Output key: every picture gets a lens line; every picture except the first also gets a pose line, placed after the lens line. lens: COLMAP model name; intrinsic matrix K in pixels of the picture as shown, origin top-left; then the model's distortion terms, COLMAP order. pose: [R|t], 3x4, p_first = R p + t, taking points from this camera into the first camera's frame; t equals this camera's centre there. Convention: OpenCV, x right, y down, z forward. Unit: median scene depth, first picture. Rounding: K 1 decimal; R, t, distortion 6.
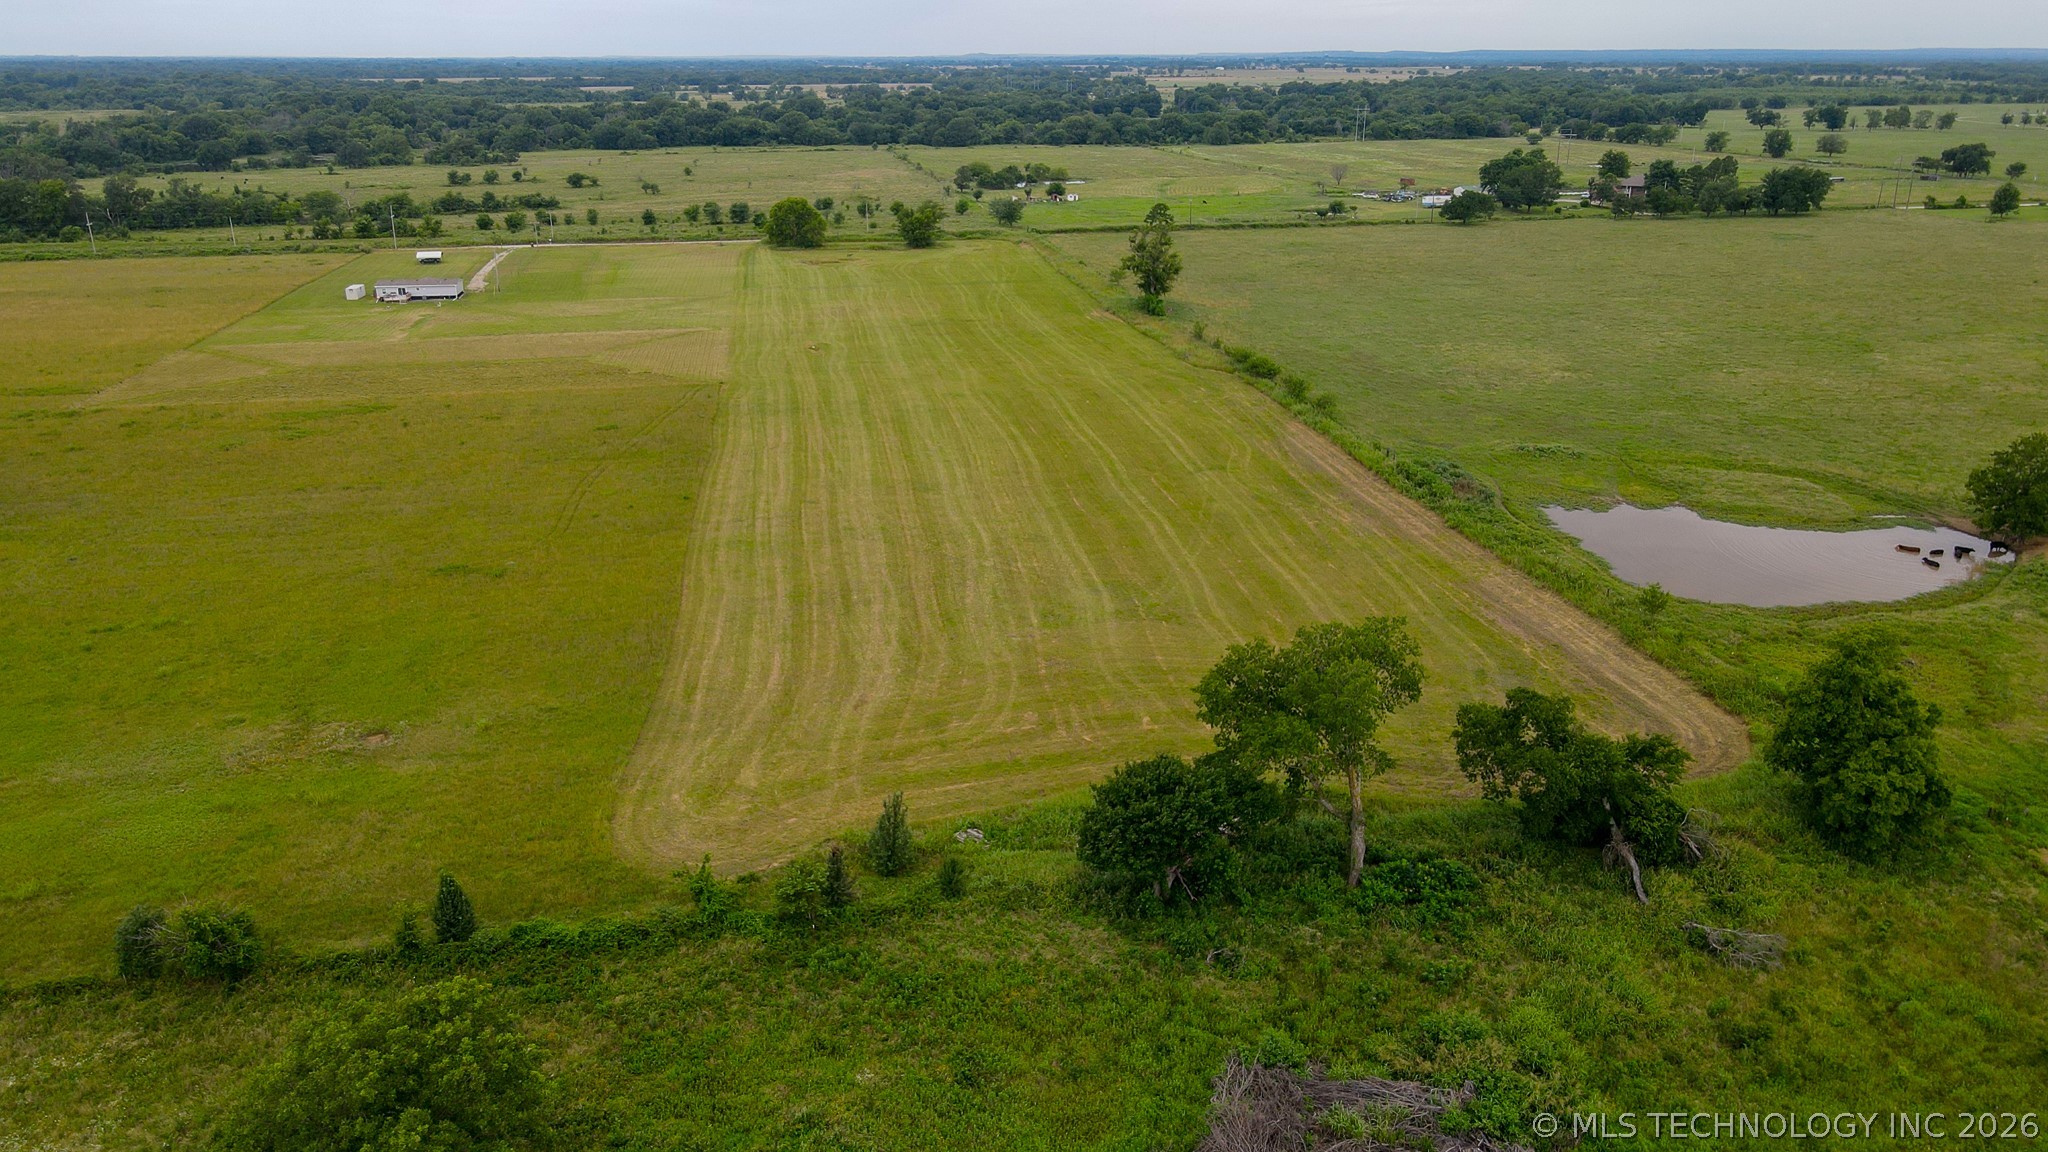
lens RADIAL K [[1505.3, 0, 1015.7], [0, 1505.3, 574.3], [0, 0, 1]] dist [-0.006286, 0.046648]
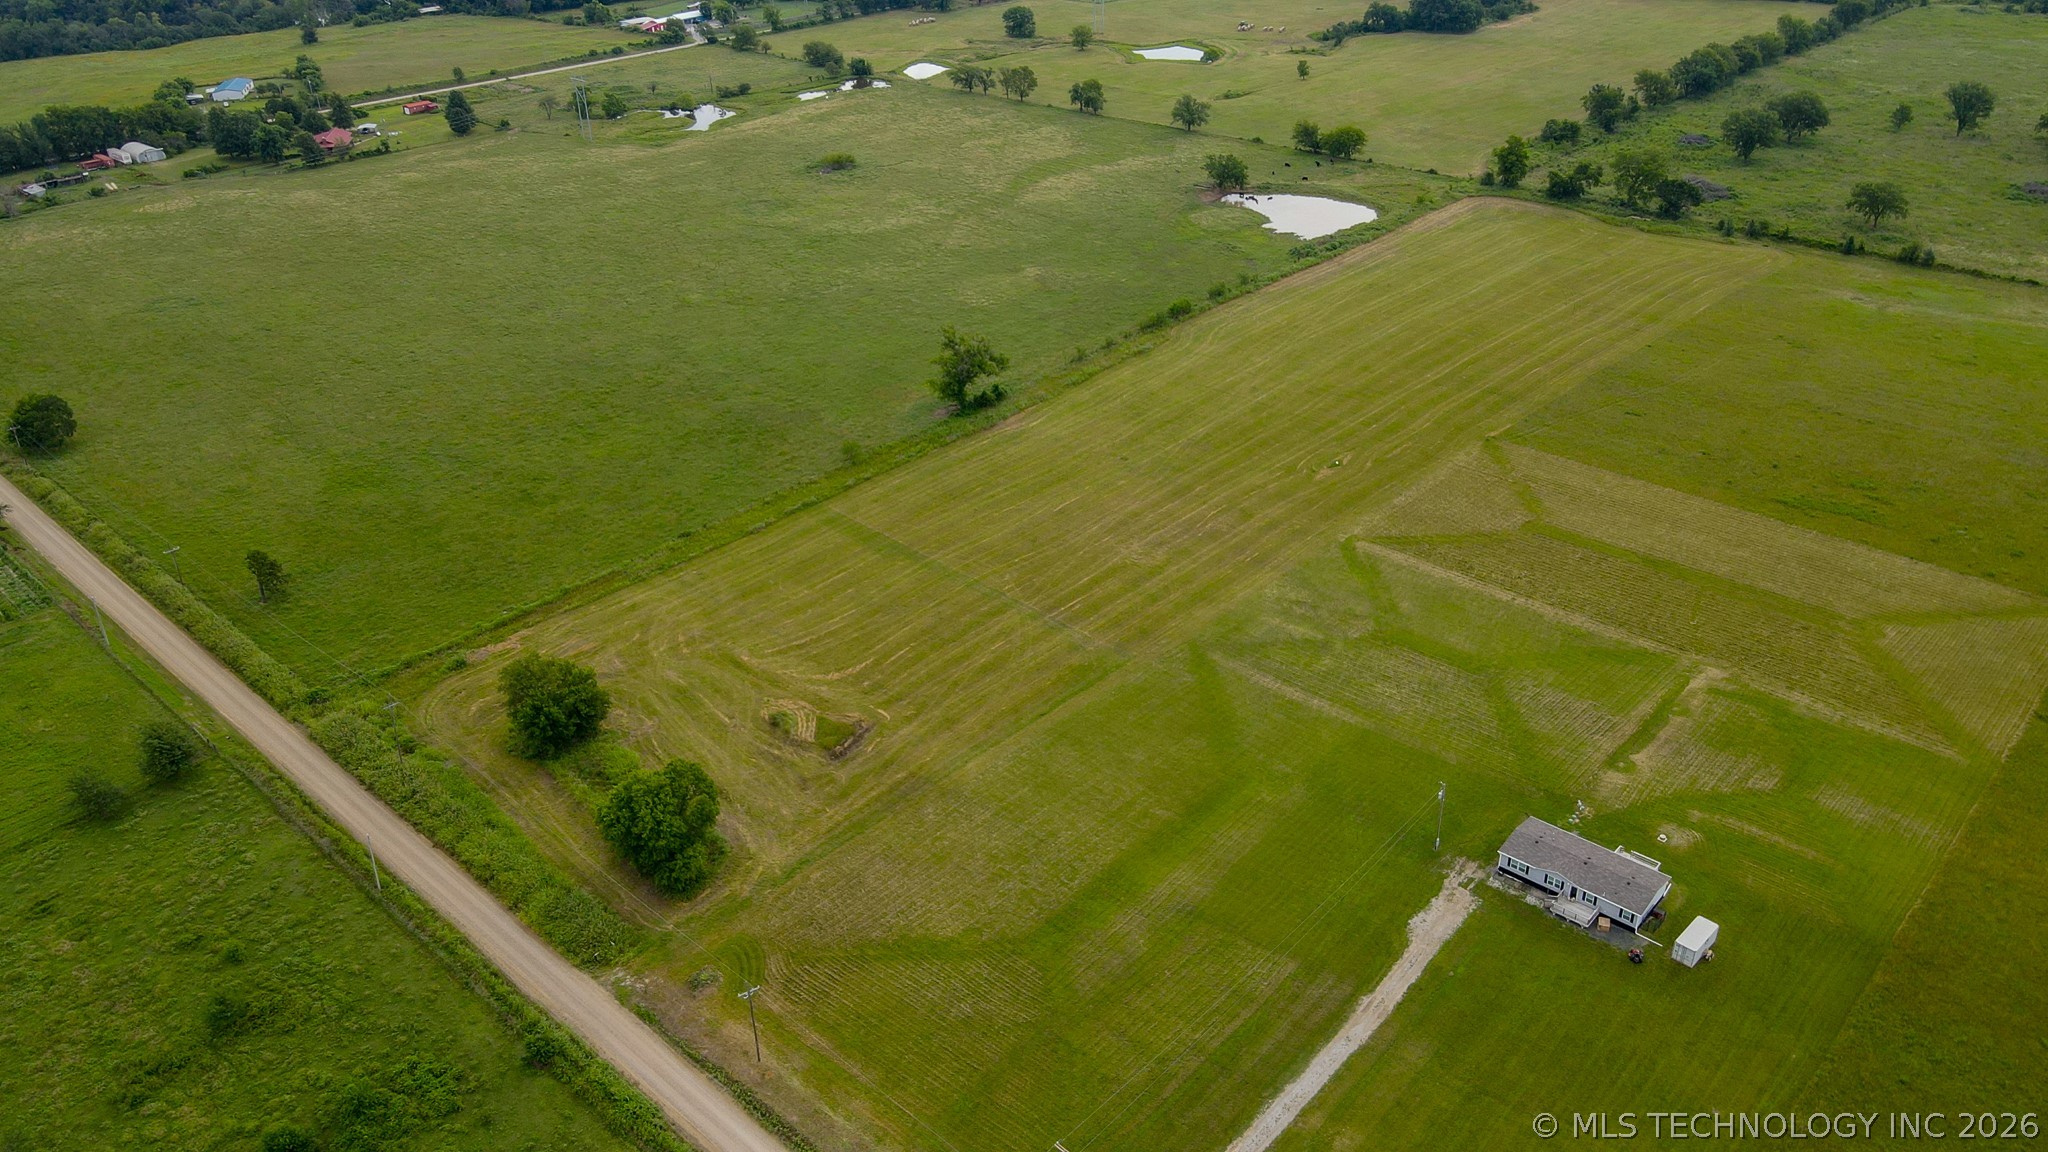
lens RADIAL K [[1475.7, 0, 1024.0], [0, 1475.7, 576.0], [0, 0, 1]] dist [-0.006357, 0.039697]
pose [[-0.609375, -0.375573, 0.698288, -1.126727], [0.292271, 0.712277, 0.638153, -1.226459], [-0.737048, 0.592964, -0.324275, 2.349038]]
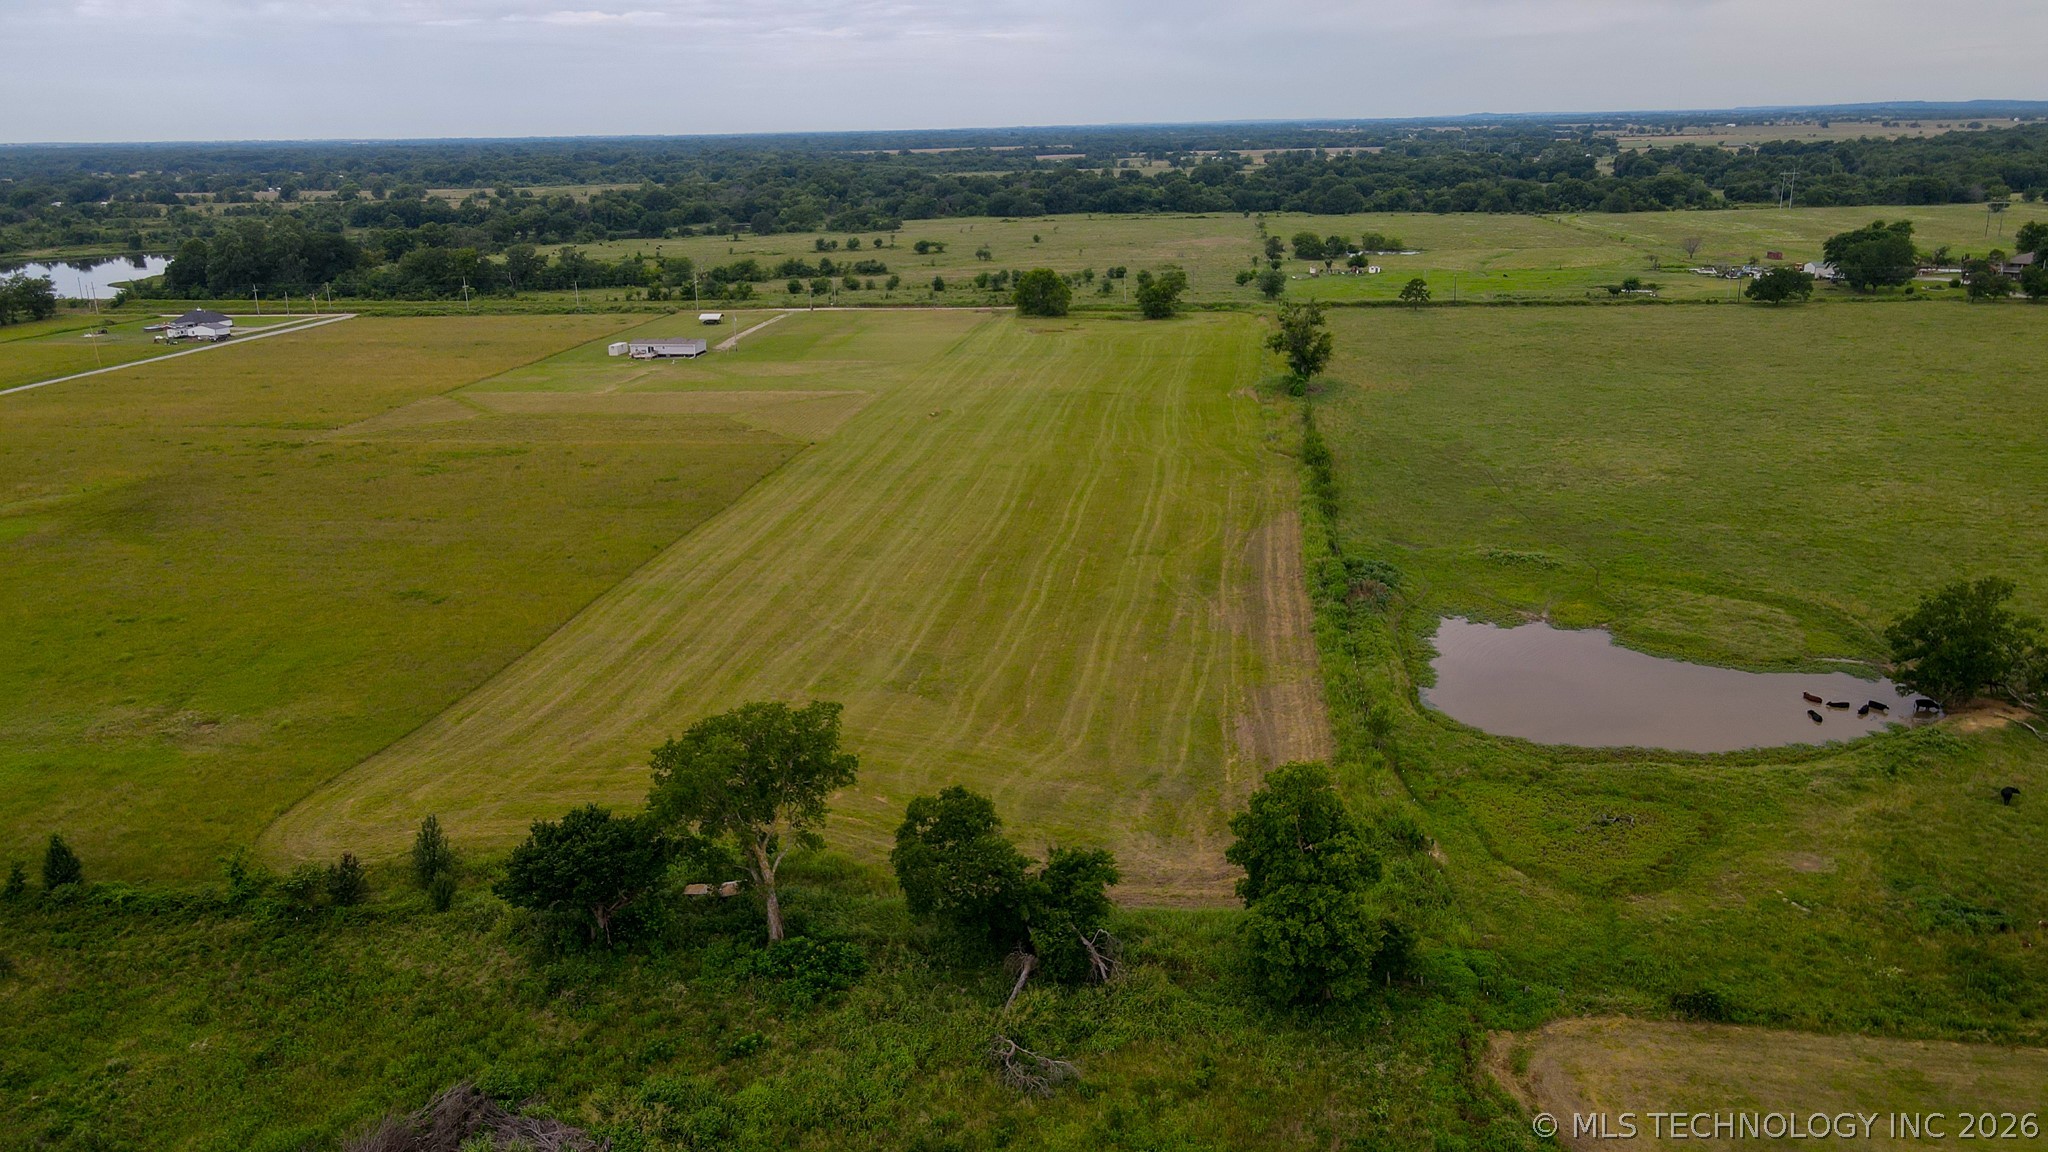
lens RADIAL K [[1509.7, 0, 1018.2], [0, 1509.7, 585.6], [0, 0, 1]] dist [-0.014584, 0.053567]
pose [[0.950921, 0.074591, -0.300308, 0.382450], [-0.084134, 0.996274, -0.018953, -0.024670], [0.297775, 0.043289, 0.953654, 0.022919]]
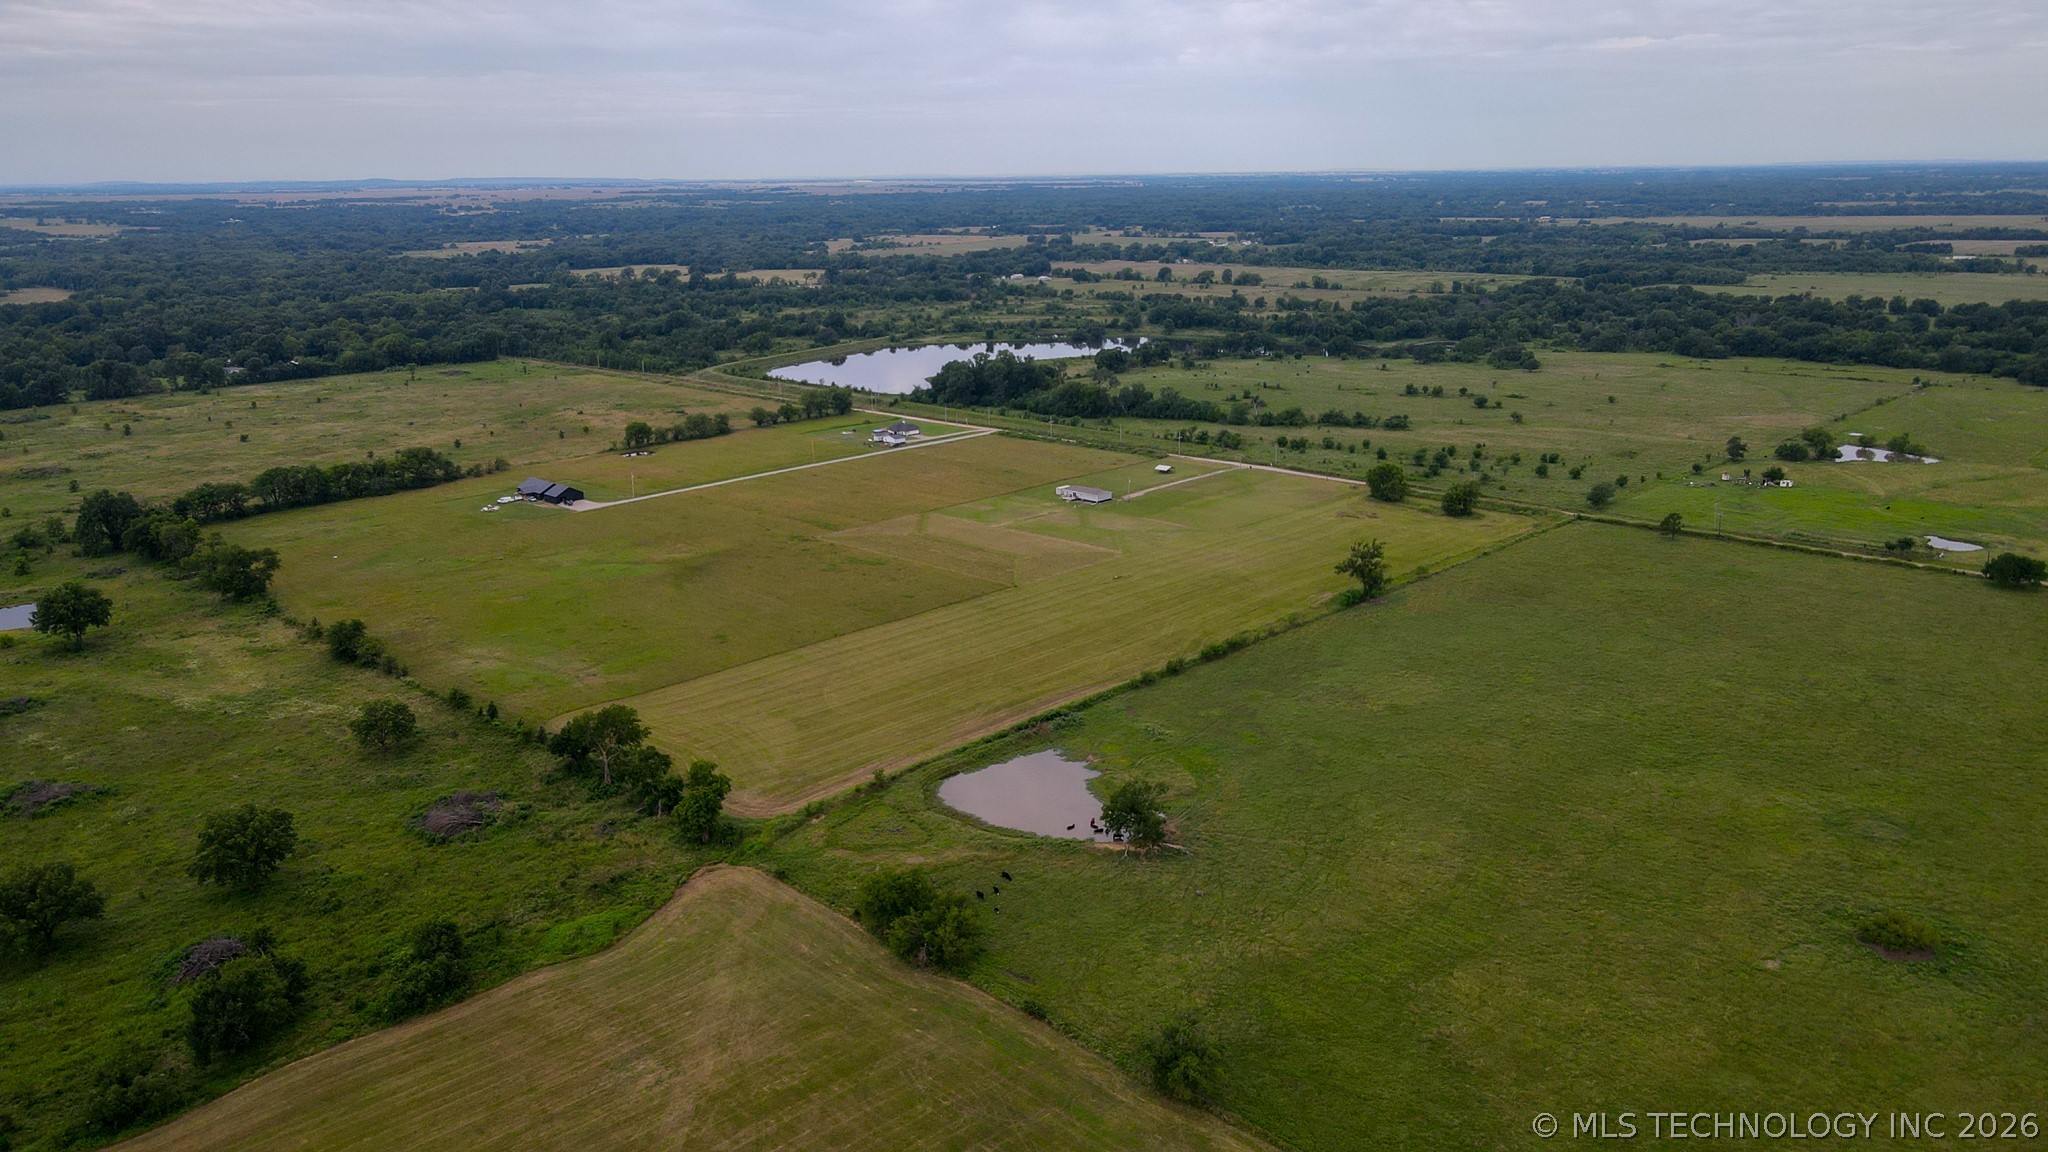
lens RADIAL K [[1532.5, 0, 1012.9], [0, 1532.5, 574.7], [0, 0, 1]] dist [-0.001073, 0.028025]
pose [[0.580485, 0.205212, -0.787988, 1.759812], [-0.254094, 0.965050, 0.064140, -0.359826], [0.773611, 0.162991, 0.612340, -0.207818]]
